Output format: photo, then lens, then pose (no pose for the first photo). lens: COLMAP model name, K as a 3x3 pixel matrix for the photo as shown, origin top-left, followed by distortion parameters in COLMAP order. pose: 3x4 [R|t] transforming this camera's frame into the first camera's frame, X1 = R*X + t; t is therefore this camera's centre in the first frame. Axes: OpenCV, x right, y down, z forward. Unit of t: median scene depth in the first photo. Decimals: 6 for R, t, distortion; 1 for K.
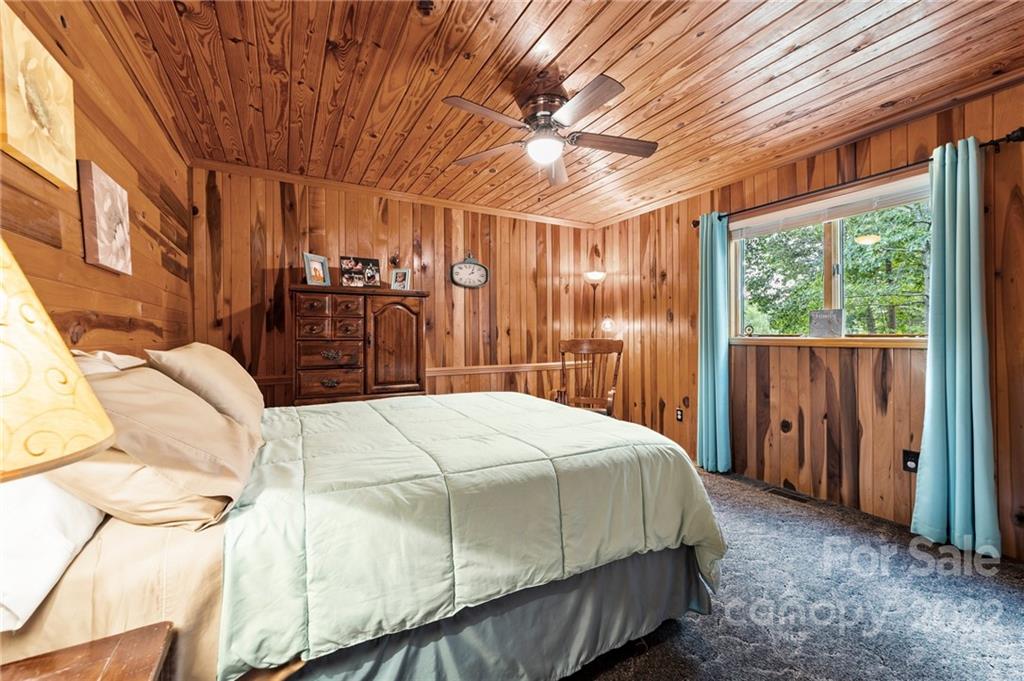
lens RADIAL K [[404.3, 0, 512.0], [0, 404.3, 340.5], [0, 0, 1]] dist [-0.000286, 0.000096]
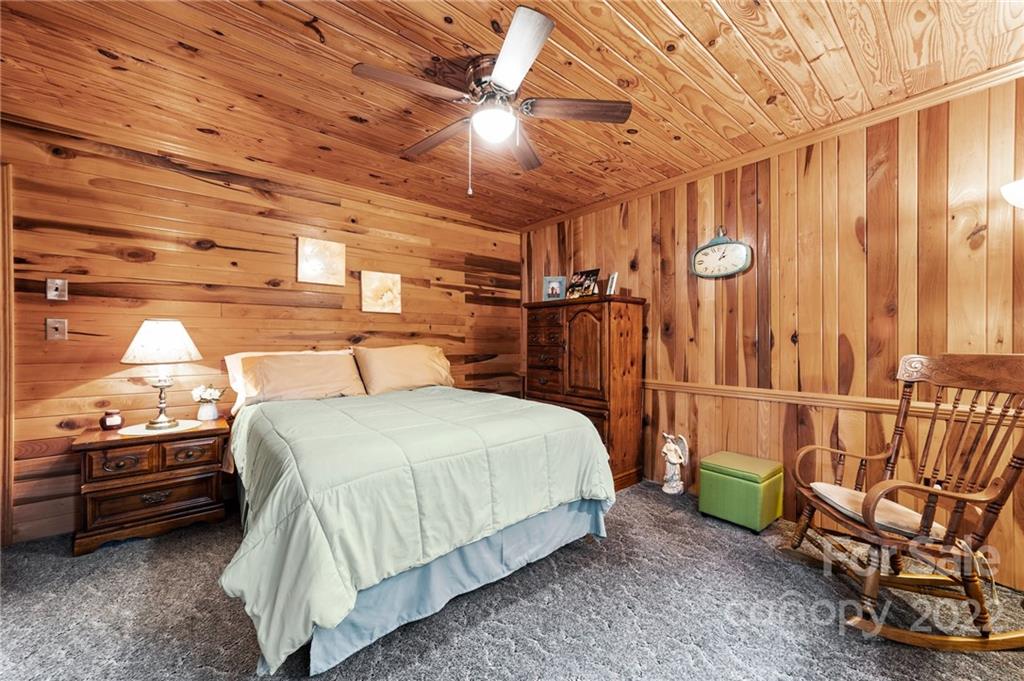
lens RADIAL K [[397.3, 0, 509.3], [0, 397.3, 350.9], [0, 0, 1]] dist [-0.002325, 0.000121]
pose [[0.190804, 0.024385, -0.981325, 0.538793], [-0.020042, 0.999580, 0.020942, -0.005951], [0.981423, 0.015672, 0.191213, 0.501699]]
